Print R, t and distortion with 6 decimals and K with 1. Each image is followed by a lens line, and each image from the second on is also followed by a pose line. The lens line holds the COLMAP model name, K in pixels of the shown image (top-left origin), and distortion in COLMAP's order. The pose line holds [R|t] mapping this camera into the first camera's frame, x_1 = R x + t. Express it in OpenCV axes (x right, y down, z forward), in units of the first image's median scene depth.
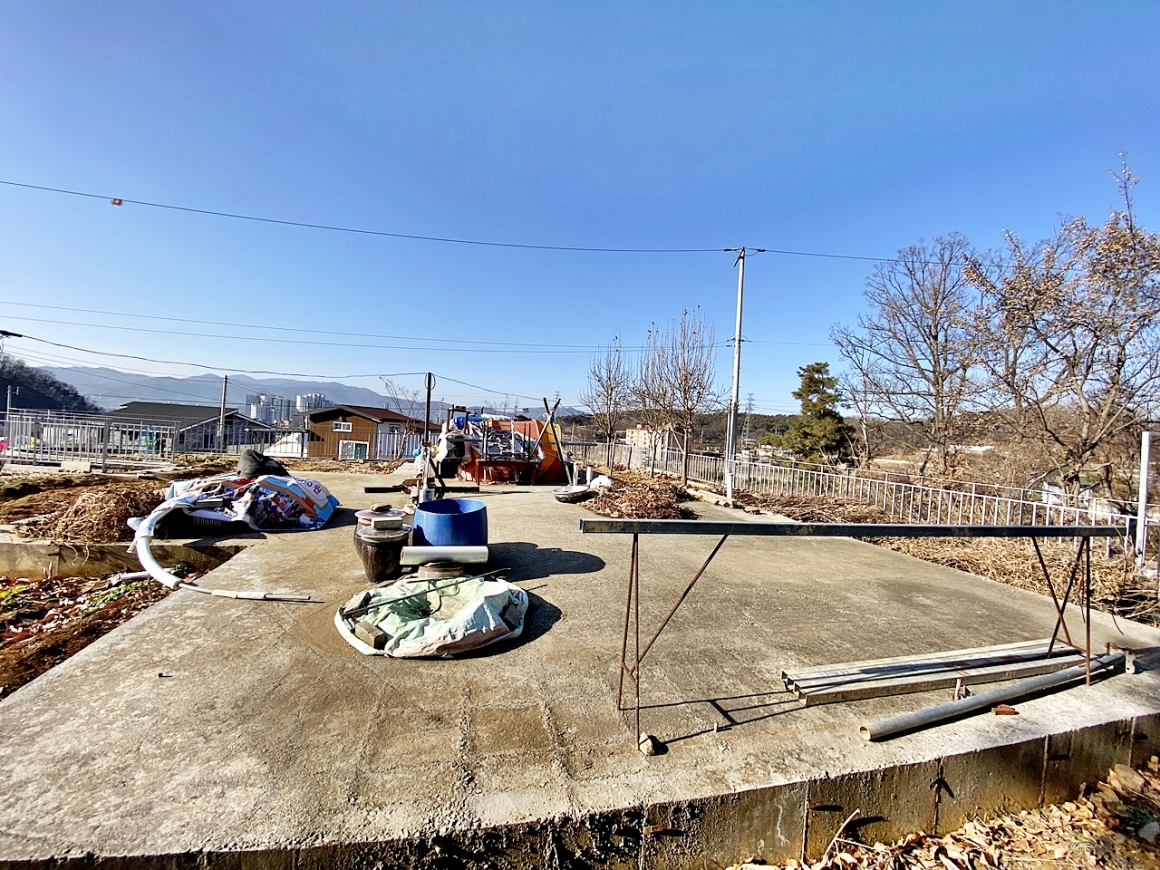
lens RADIAL K [[466.9, 0, 581.9], [0, 466.9, 433.8], [0, 0, 1]] dist [0.018575, -0.021422]
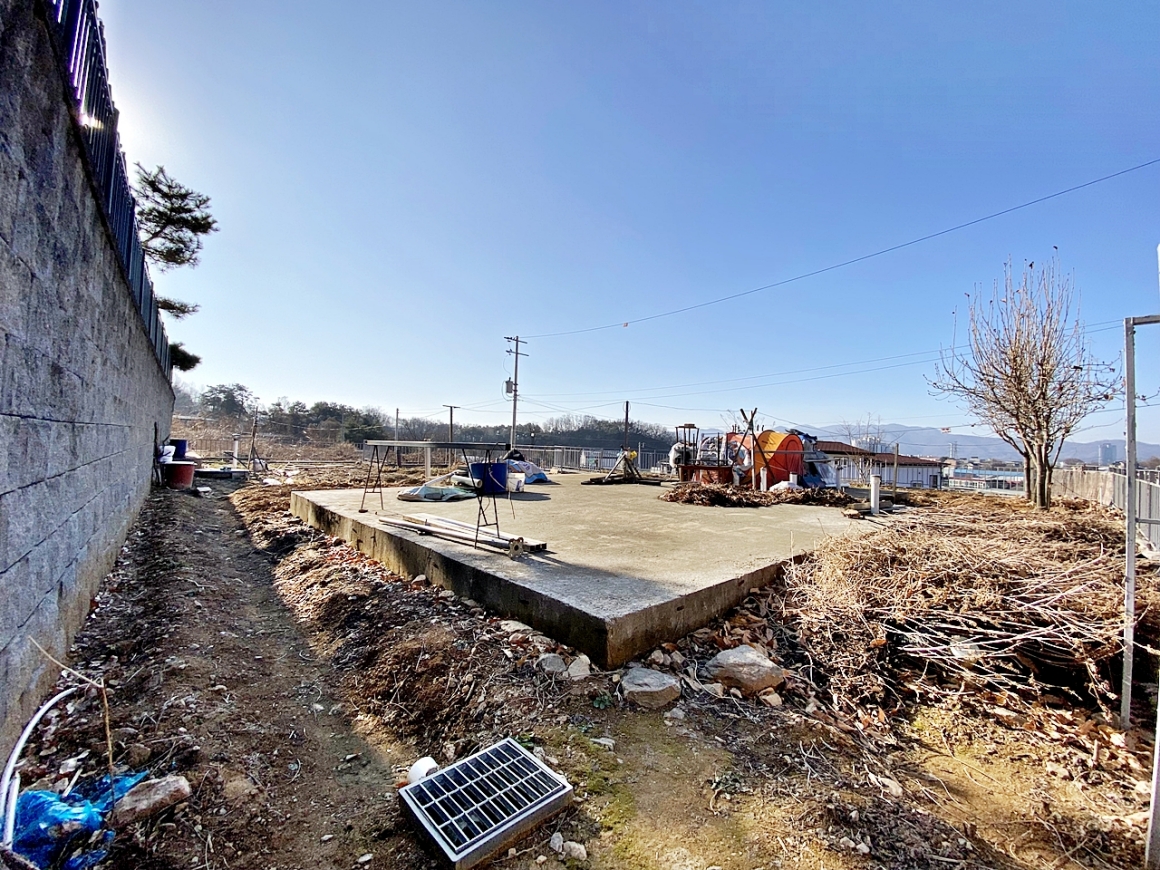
lens RADIAL K [[464.5, 0, 584.9], [0, 464.5, 434.3], [0, 0, 1]] dist [0.015030, -0.021103]
pose [[0.482197, -0.068887, -0.873350, 1.443965], [-0.012356, 0.996270, -0.085405, 0.162229], [0.875976, 0.051973, 0.479547, 0.316799]]
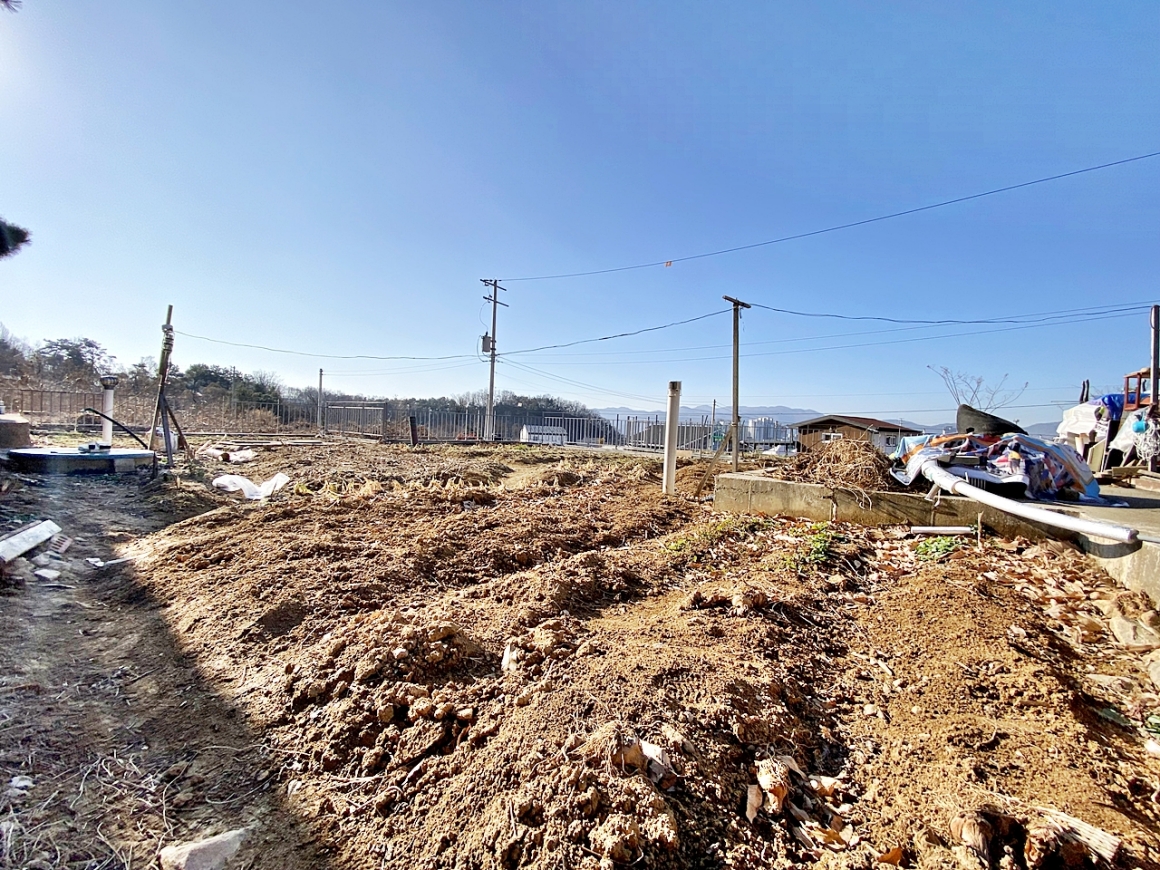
lens RADIAL K [[468.1, 0, 577.5], [0, 468.1, 430.6], [0, 0, 1]] dist [0.015402, -0.018238]
pose [[0.625824, -0.026392, -0.779518, -0.567515], [-0.016045, 0.998780, -0.046696, 0.144234], [0.779799, 0.041731, 0.624637, -0.040339]]
